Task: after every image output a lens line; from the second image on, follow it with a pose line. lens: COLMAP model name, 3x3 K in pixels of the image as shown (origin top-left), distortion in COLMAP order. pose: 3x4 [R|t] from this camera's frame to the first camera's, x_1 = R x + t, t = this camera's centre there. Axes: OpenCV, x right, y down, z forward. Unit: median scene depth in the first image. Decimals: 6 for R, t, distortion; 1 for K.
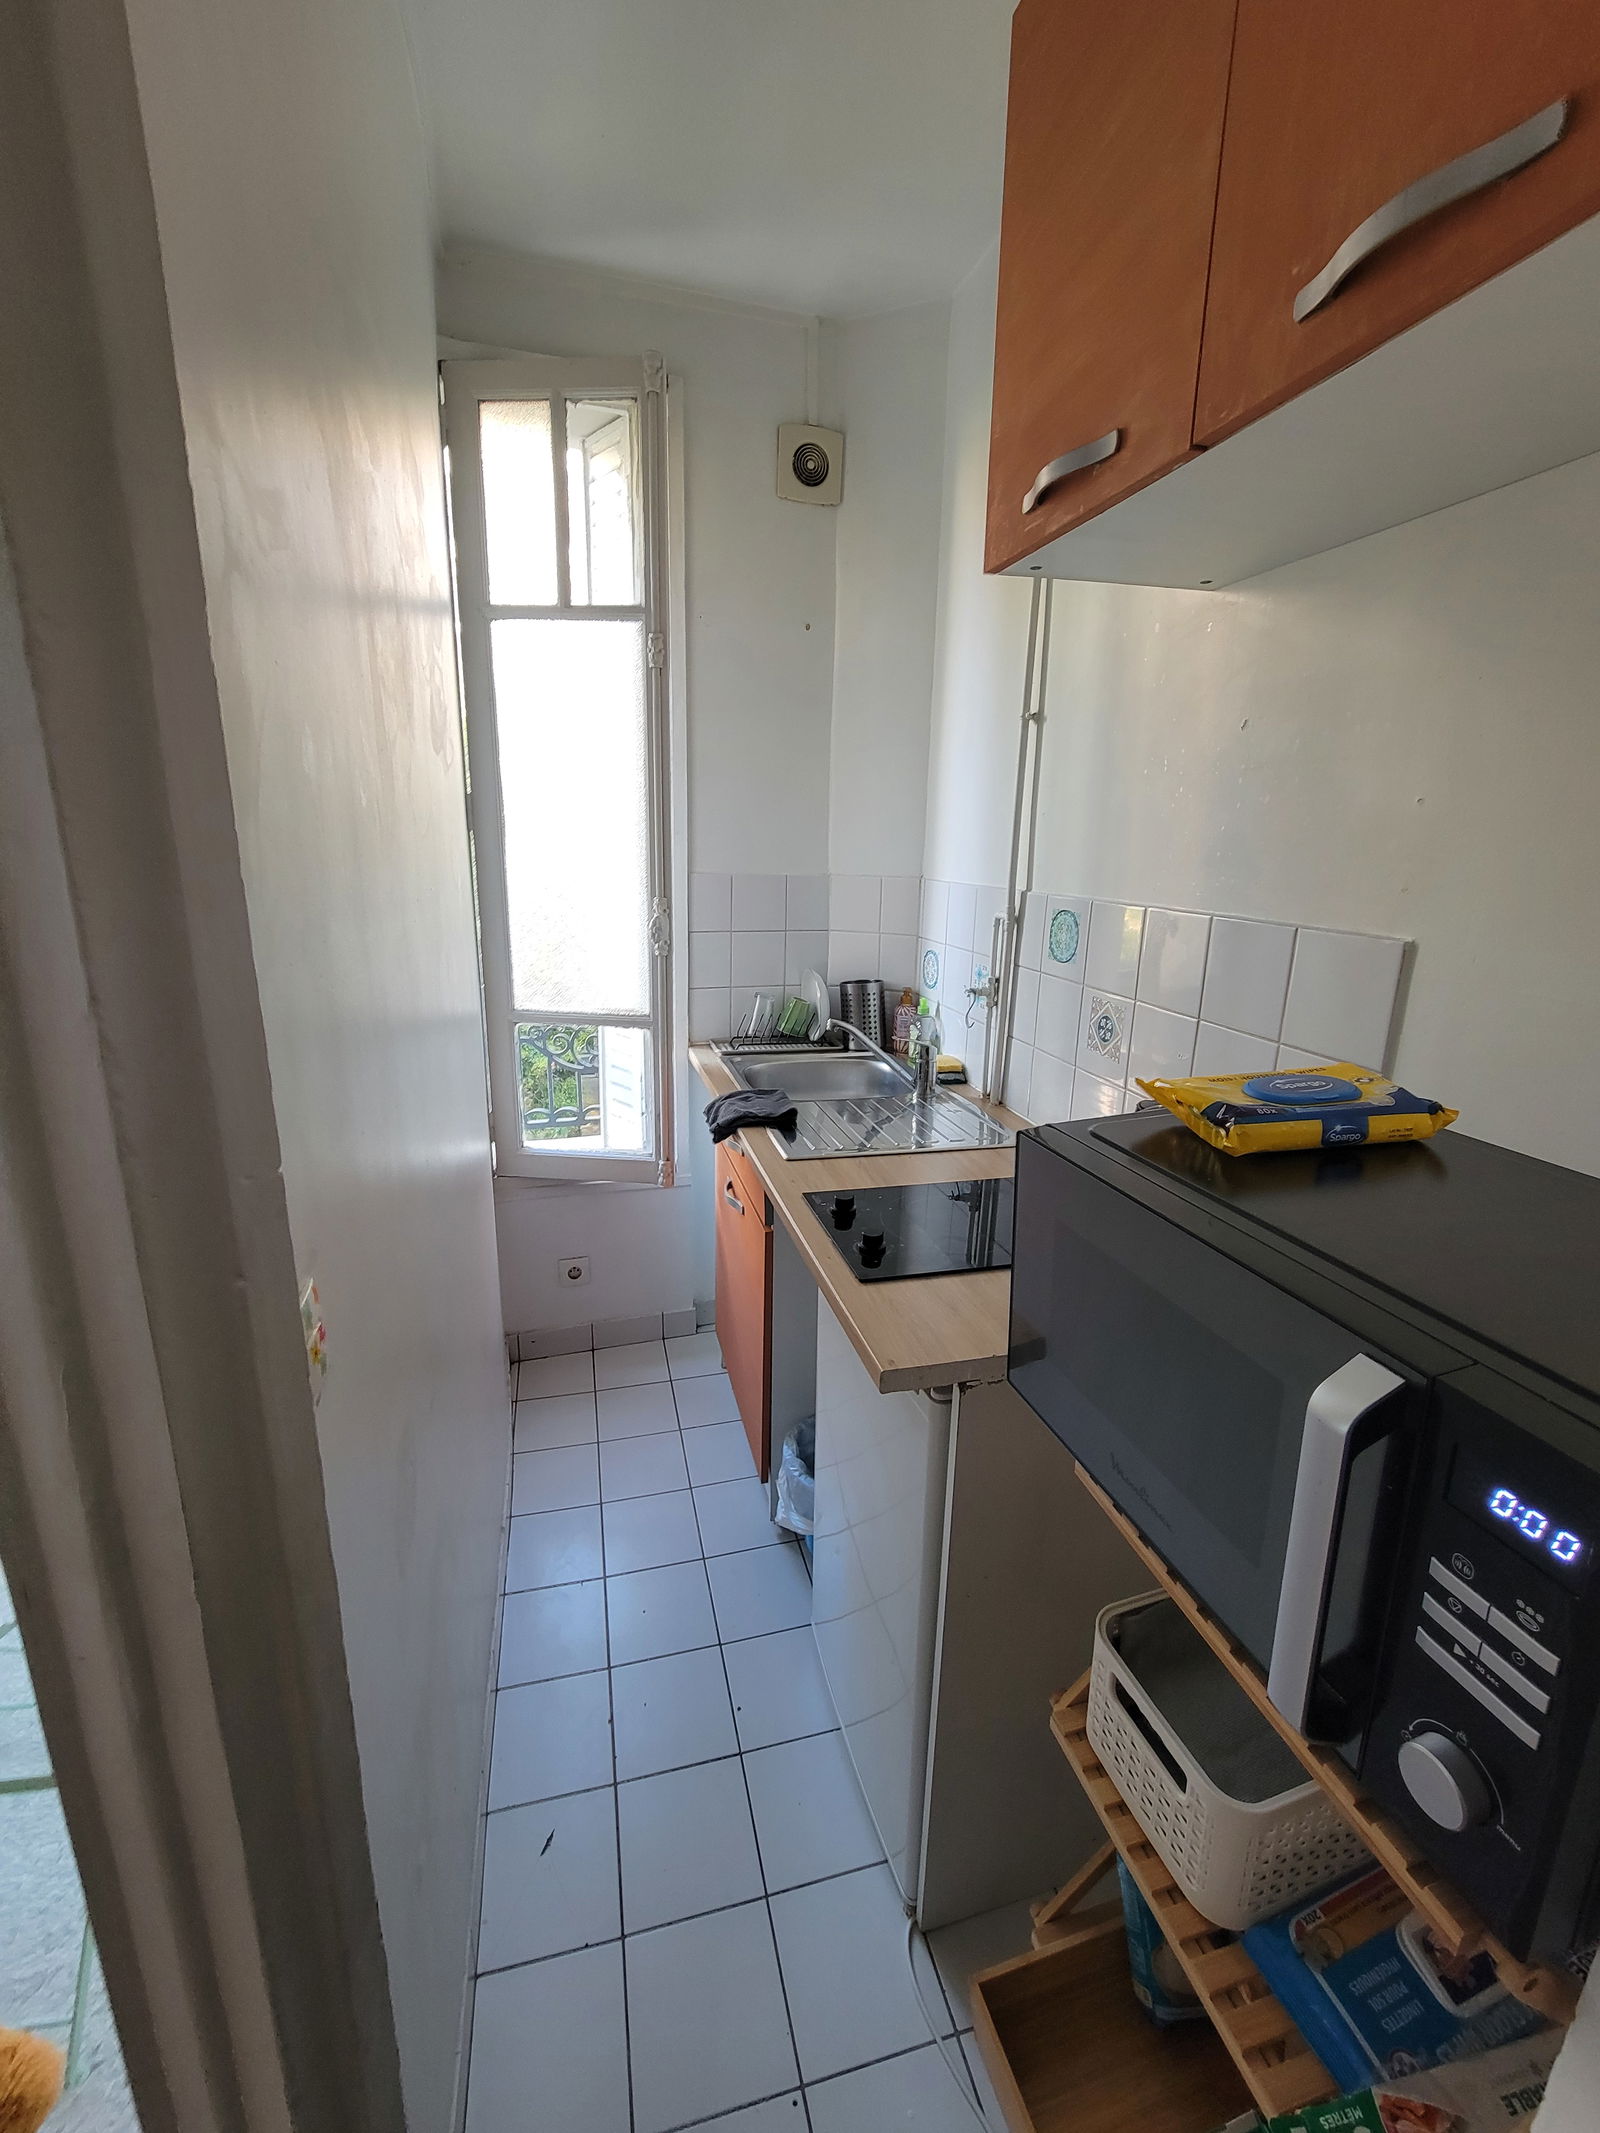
lens RADIAL K [[876.5, 0, 792.6], [0, 876.5, 1062.2], [0, 0, 1]] dist [-0.000032, -0.000501]
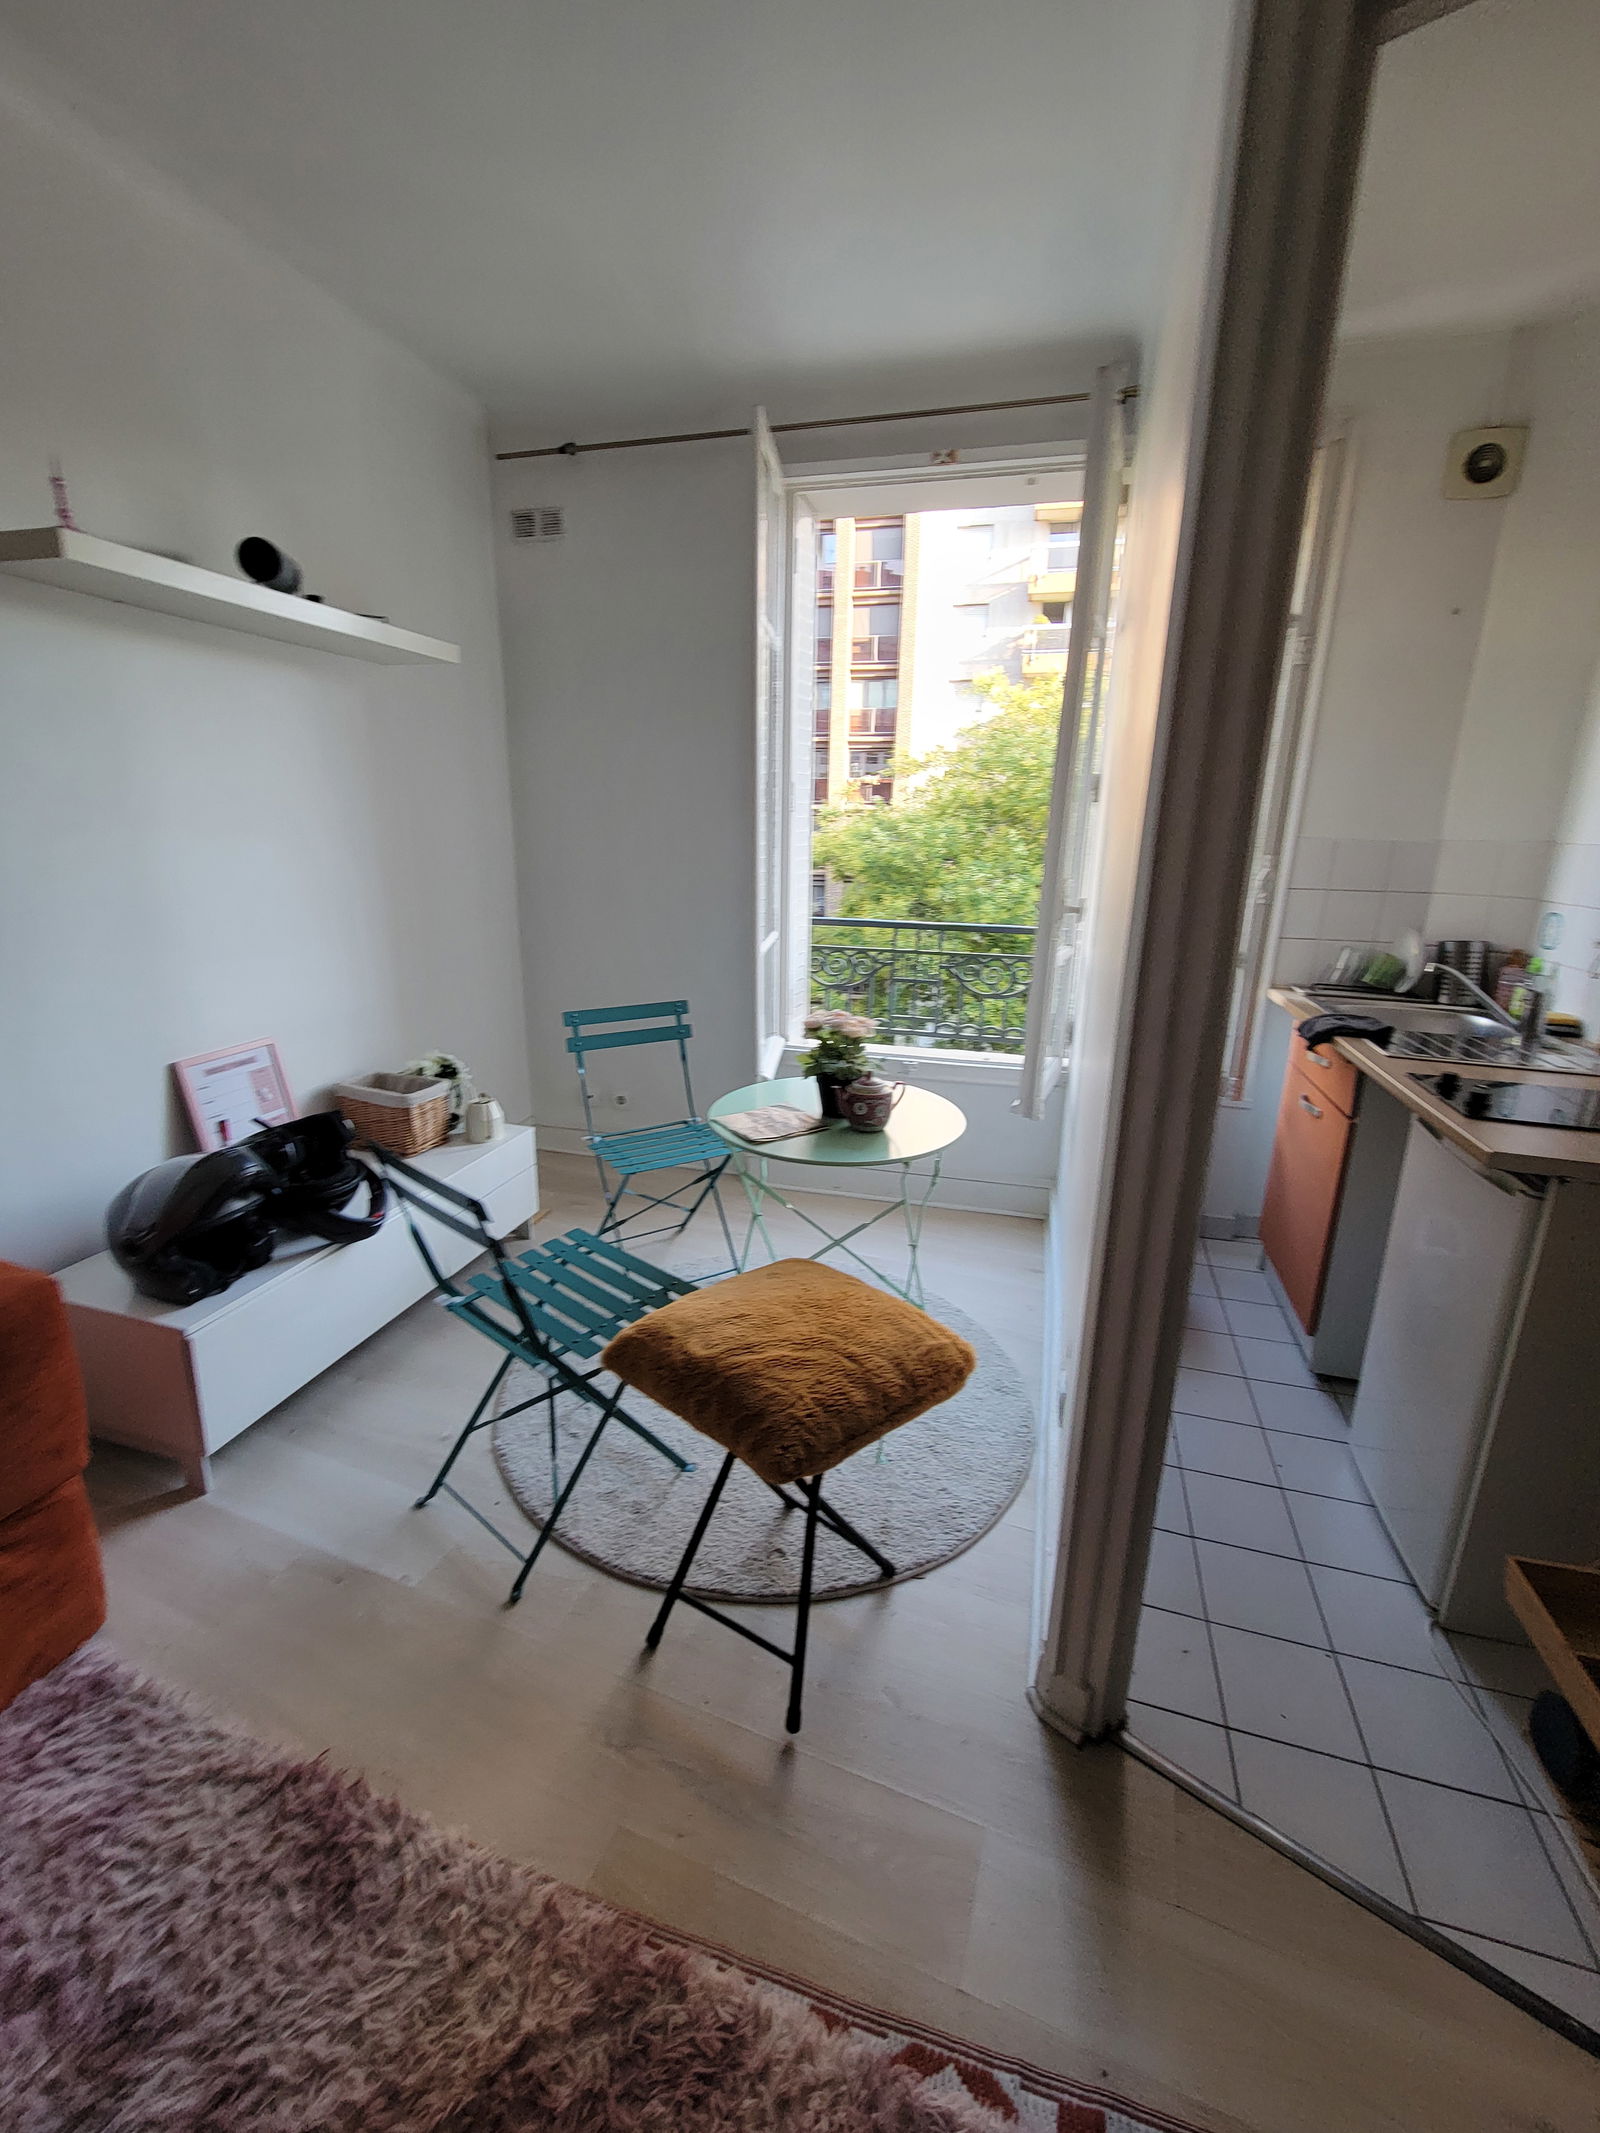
lens RADIAL K [[876.5, 0, 792.6], [0, 876.5, 1062.2], [0, 0, 1]] dist [-0.000032, -0.000501]
pose [[0.858916, 0.131267, -0.495008, -0.078874], [-0.128981, 0.990881, 0.038963, 0.123444], [0.495608, 0.030381, 0.868015, -0.338772]]
